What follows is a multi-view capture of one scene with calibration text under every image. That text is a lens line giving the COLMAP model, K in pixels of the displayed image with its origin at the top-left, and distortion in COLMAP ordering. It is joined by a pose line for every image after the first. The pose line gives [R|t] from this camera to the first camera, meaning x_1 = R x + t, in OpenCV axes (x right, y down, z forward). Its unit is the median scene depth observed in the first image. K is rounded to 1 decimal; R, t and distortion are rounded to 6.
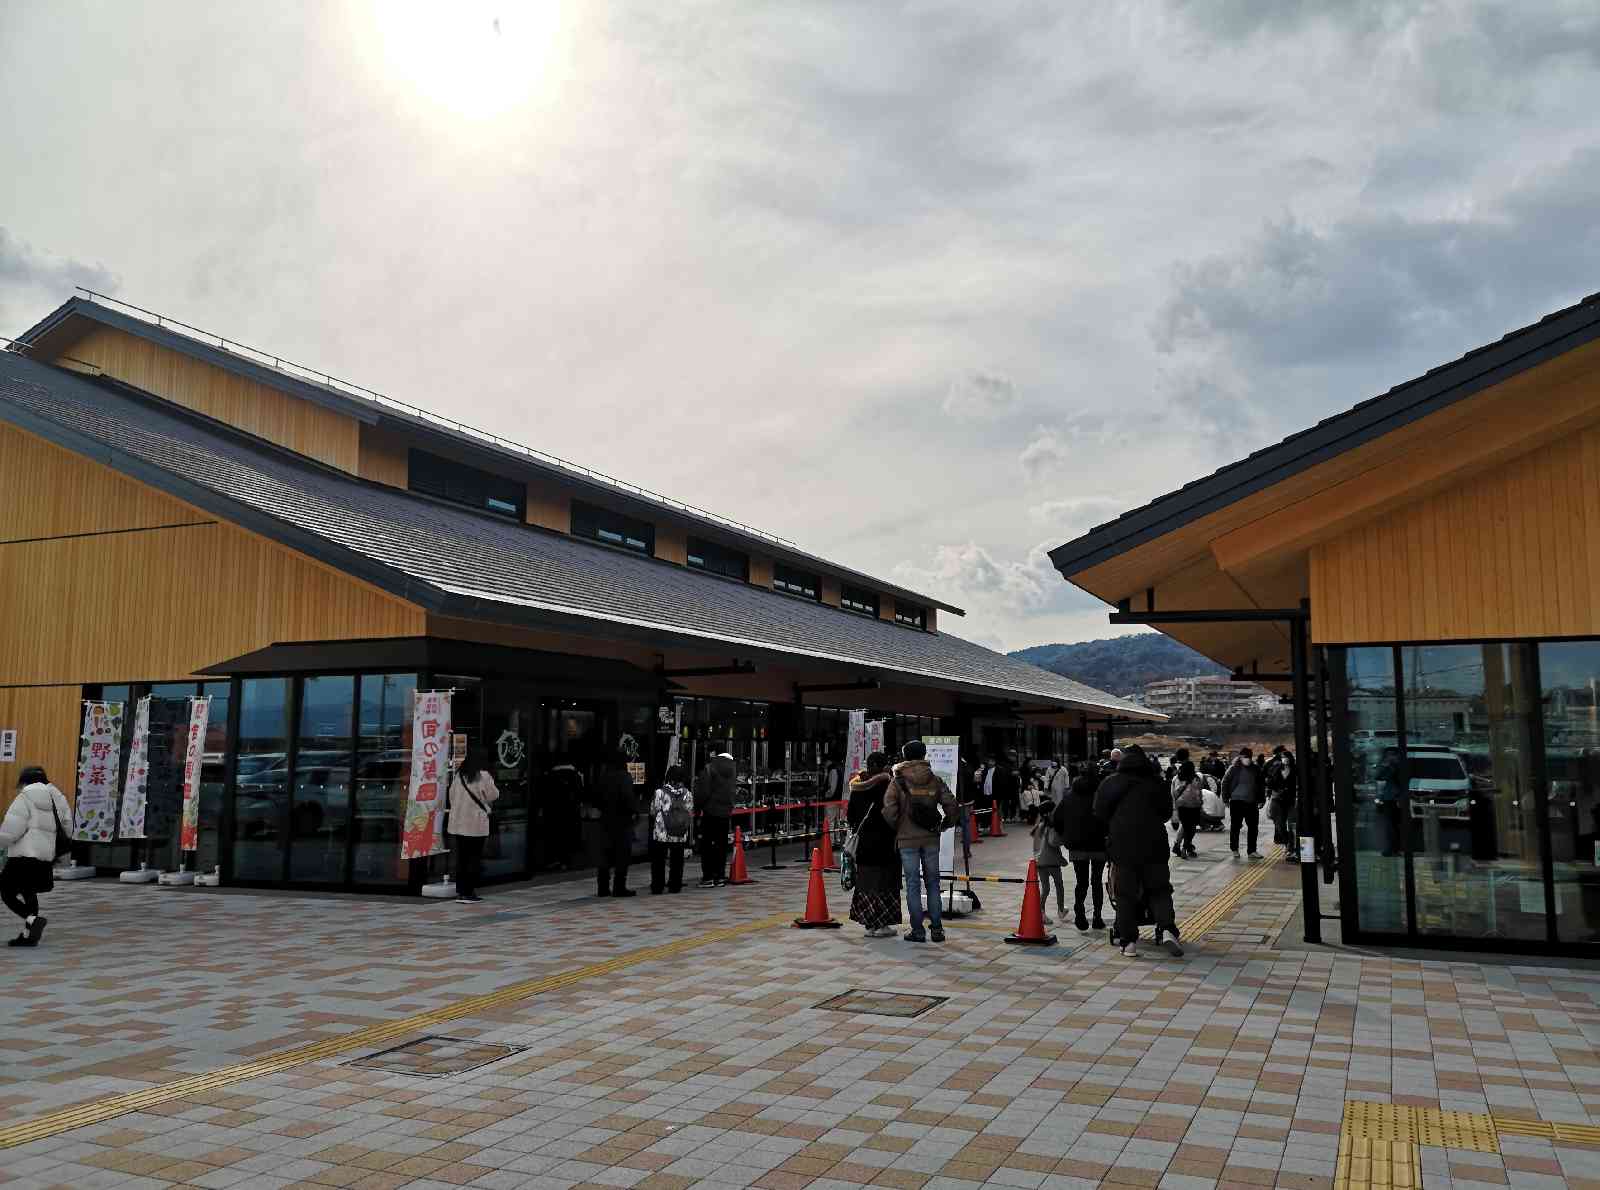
lens RADIAL K [[1323.1, 0, 805.3], [0, 1323.1, 607.4], [0, 0, 1]] dist [0.045684, -0.008364]
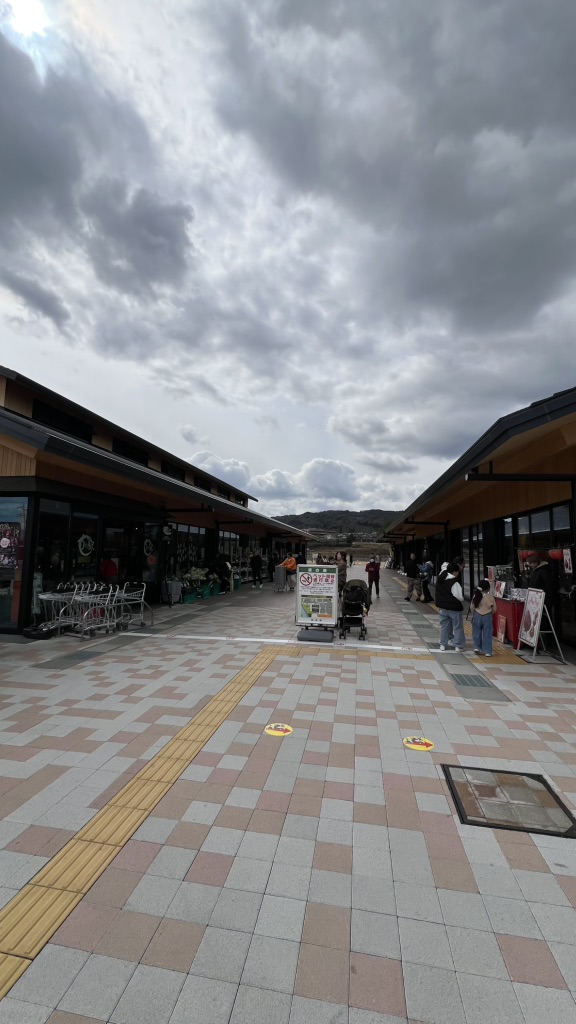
lens RADIAL K [[413.0, 0, 281.9], [0, 413.0, 510.3], [0, 0, 1]] dist [-0.006433, 0.000480]
pose [[0.968538, 0.041501, 0.245382, -0.081286], [-0.043904, 0.999026, 0.004331, 0.035402], [-0.244963, -0.014968, 0.969417, 0.308610]]
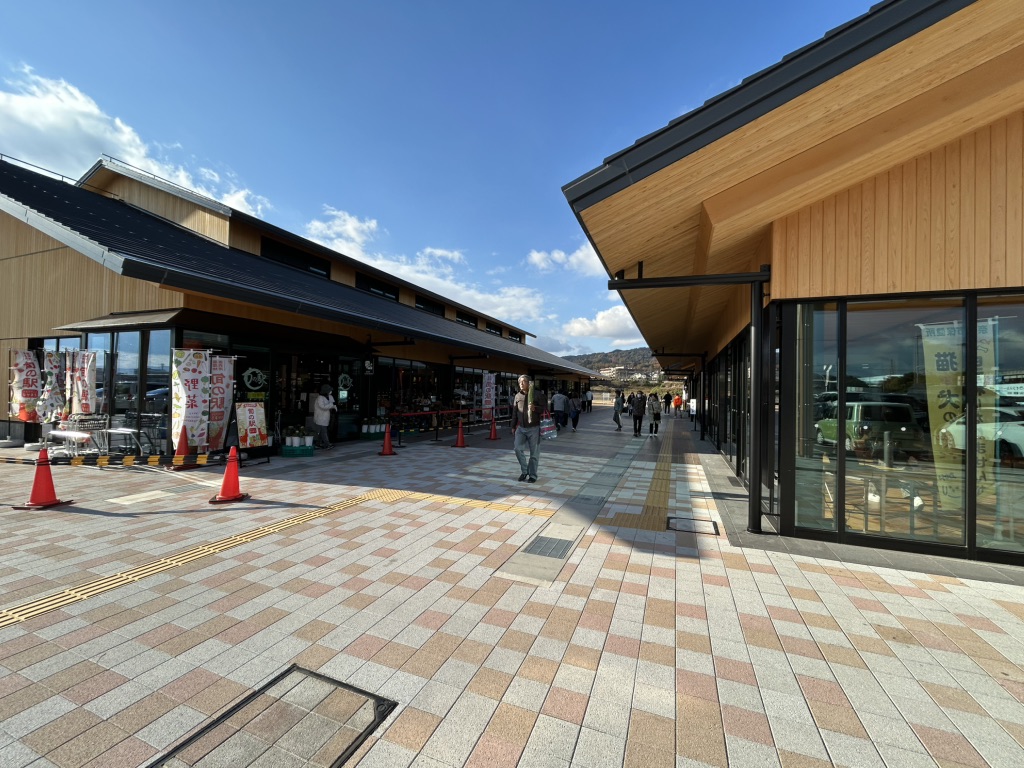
lens RADIAL K [[421.6, 0, 512.6], [0, 421.6, 387.3], [0, 0, 1]] dist [-0.006674, -0.000388]
pose [[0.998474, 0.020714, 0.051190, 0.065673], [-0.025763, 0.994649, 0.100046, 0.041223], [-0.048844, -0.101212, 0.993665, 0.334032]]
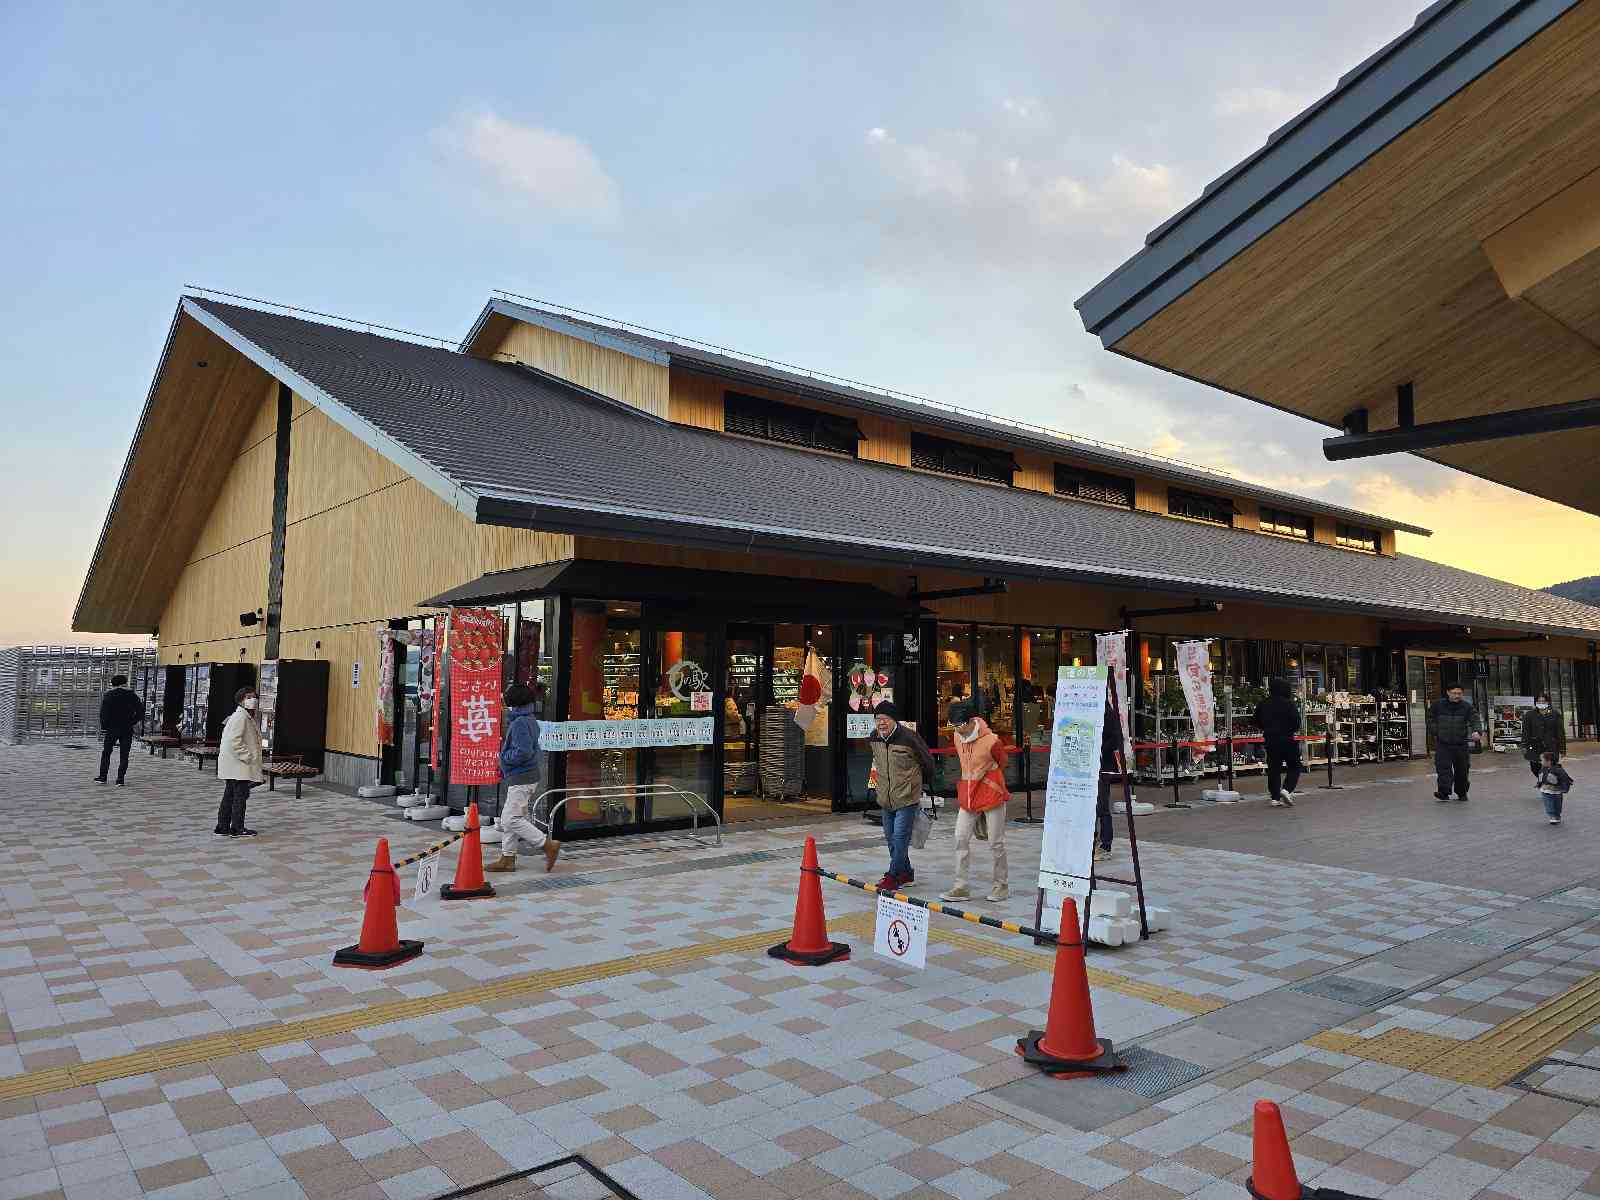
lens RADIAL K [[1070.2, 0, 815.1], [0, 1070.2, 583.9], [0, 0, 1]] dist [0.029258, -0.024222]
pose [[0.898271, -0.036021, -0.437963, 0.134865], [0.043513, 0.999028, 0.007081, 0.030055], [0.437282, -0.025418, 0.898965, 0.294785]]
